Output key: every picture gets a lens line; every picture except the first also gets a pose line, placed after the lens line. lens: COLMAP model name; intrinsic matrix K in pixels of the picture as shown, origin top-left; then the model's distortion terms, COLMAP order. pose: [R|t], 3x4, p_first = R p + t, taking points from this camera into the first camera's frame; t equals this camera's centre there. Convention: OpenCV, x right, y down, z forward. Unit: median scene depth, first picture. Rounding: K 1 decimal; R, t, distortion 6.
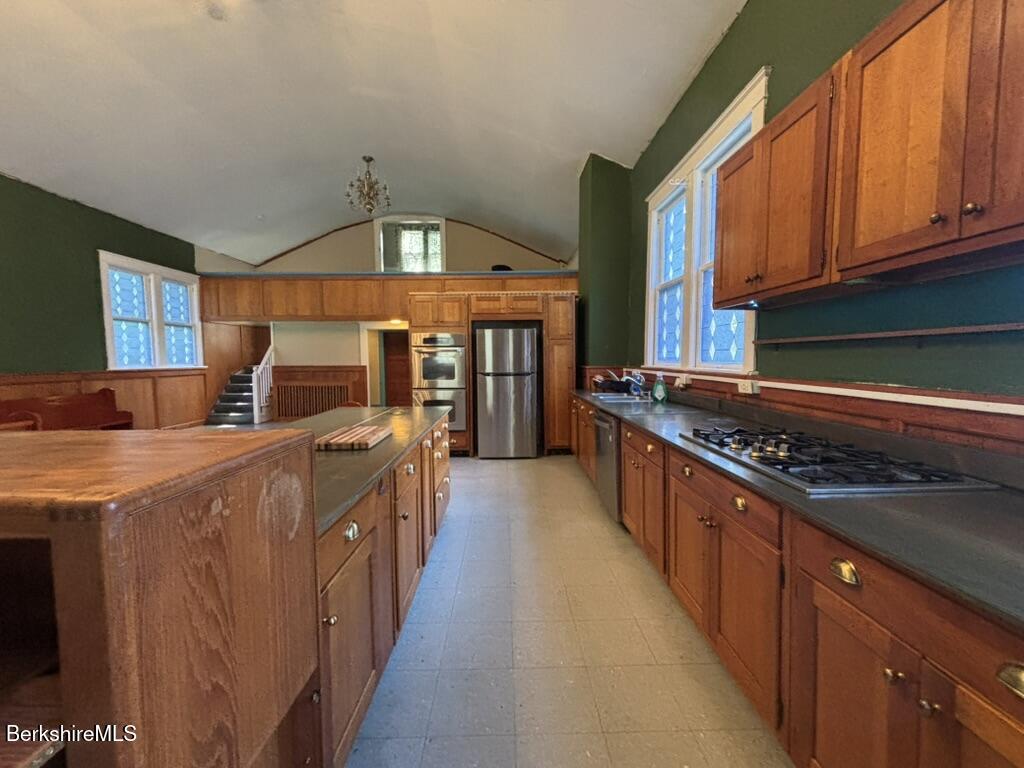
lens RADIAL K [[409.0, 0, 513.2], [0, 409.0, 381.3], [0, 0, 1]] dist [0.000954, -0.000712]
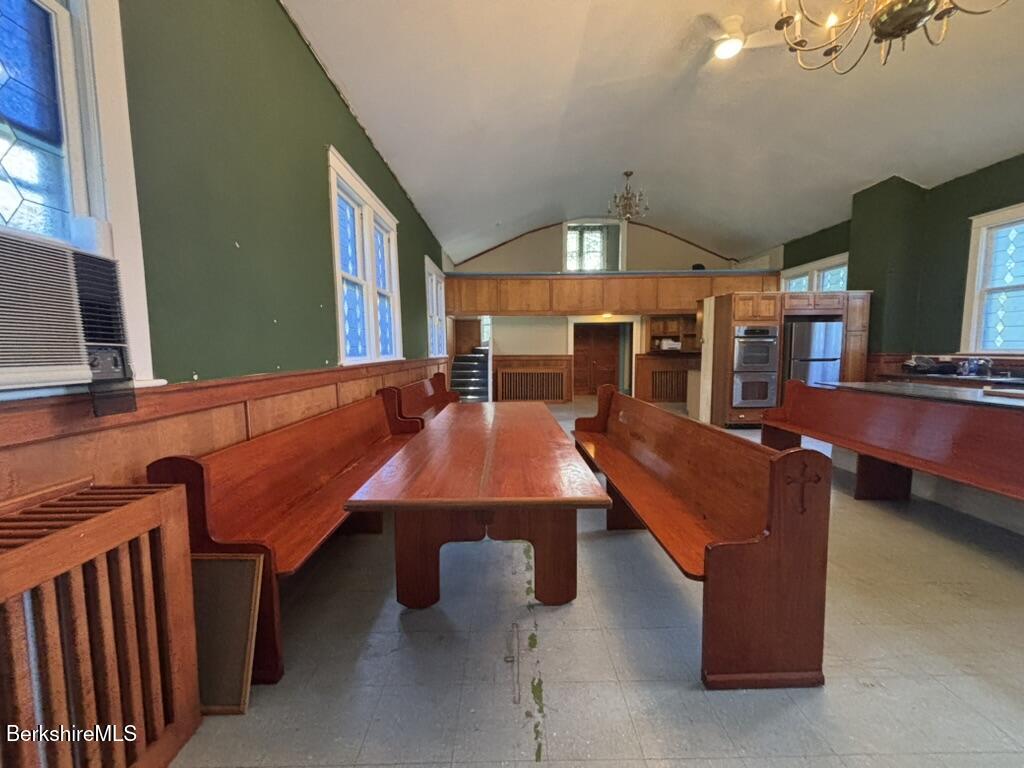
lens RADIAL K [[409.0, 0, 511.5], [0, 409.0, 388.1], [0, 0, 1]] dist [0.000954, -0.000712]
pose [[0.999942, 0.000166, -0.010793, -0.515574], [0.000199, 0.999427, 0.033849, 0.014892], [0.010793, -0.033849, 0.999369, -0.132623]]
